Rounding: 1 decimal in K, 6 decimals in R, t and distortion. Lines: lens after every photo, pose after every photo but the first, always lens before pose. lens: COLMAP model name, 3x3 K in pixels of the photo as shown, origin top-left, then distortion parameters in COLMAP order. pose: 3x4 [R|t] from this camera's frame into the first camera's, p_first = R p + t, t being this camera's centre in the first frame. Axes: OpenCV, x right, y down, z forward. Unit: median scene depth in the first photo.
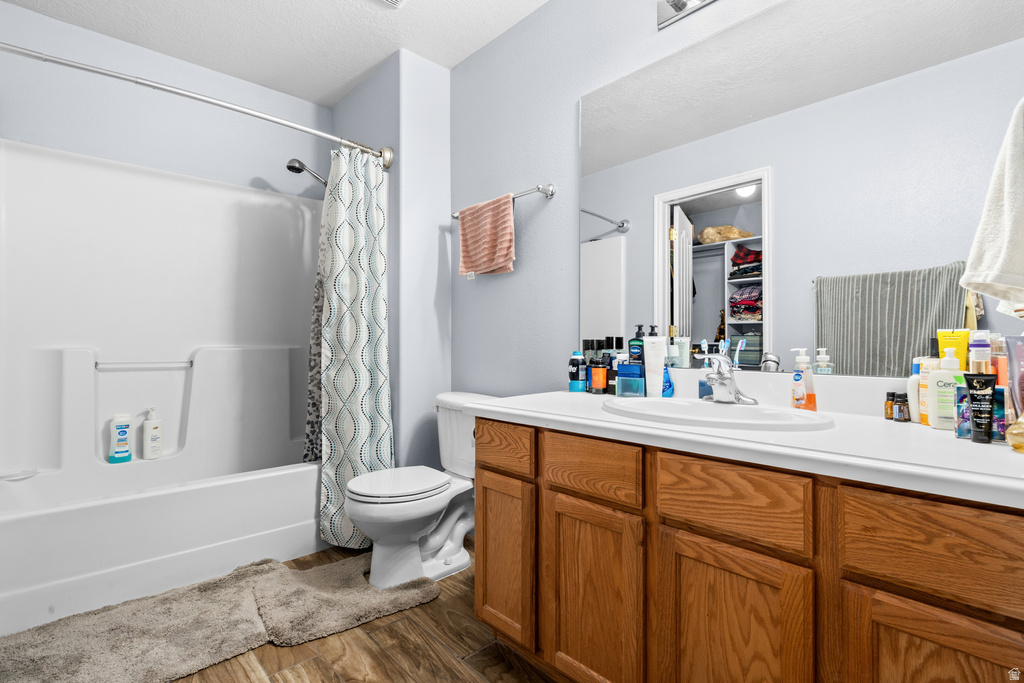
lens RADIAL K [[493.2, 0, 512.4], [0, 493.2, 346.4], [0, 0, 1]] dist [-0.000844, 0.000196]
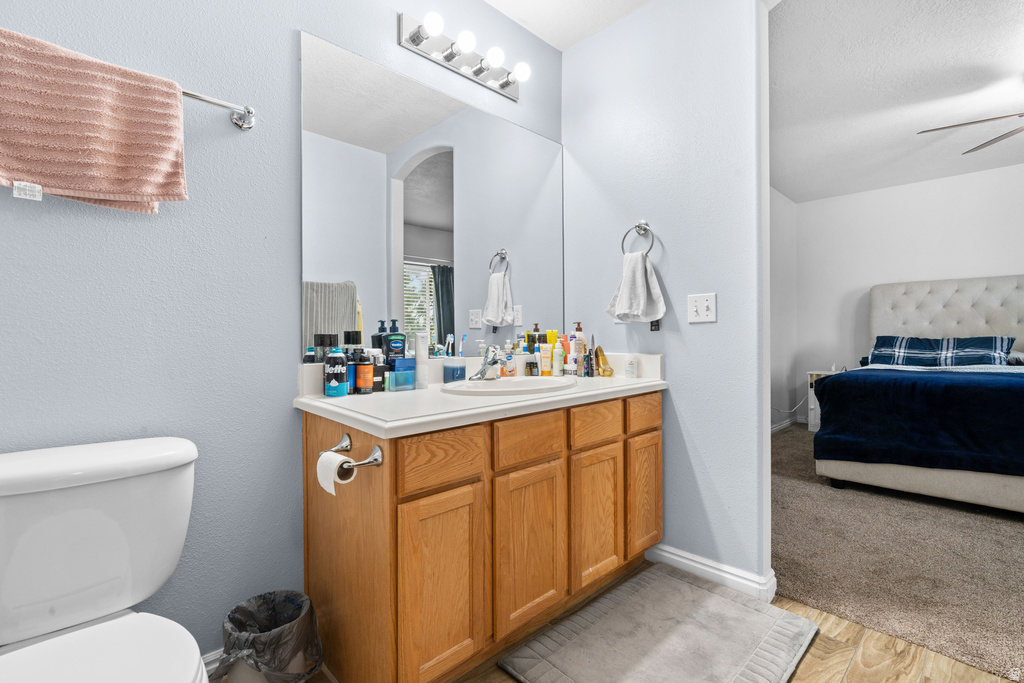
lens RADIAL K [[465.7, 0, 513.2], [0, 465.7, 342.3], [0, 0, 1]] dist [0.001948, 0.000443]
pose [[-0.035024, -0.018186, 0.999221, -0.833989], [0.008490, 0.999793, 0.018494, -0.014833], [-0.999350, 0.009131, -0.034863, 0.905077]]
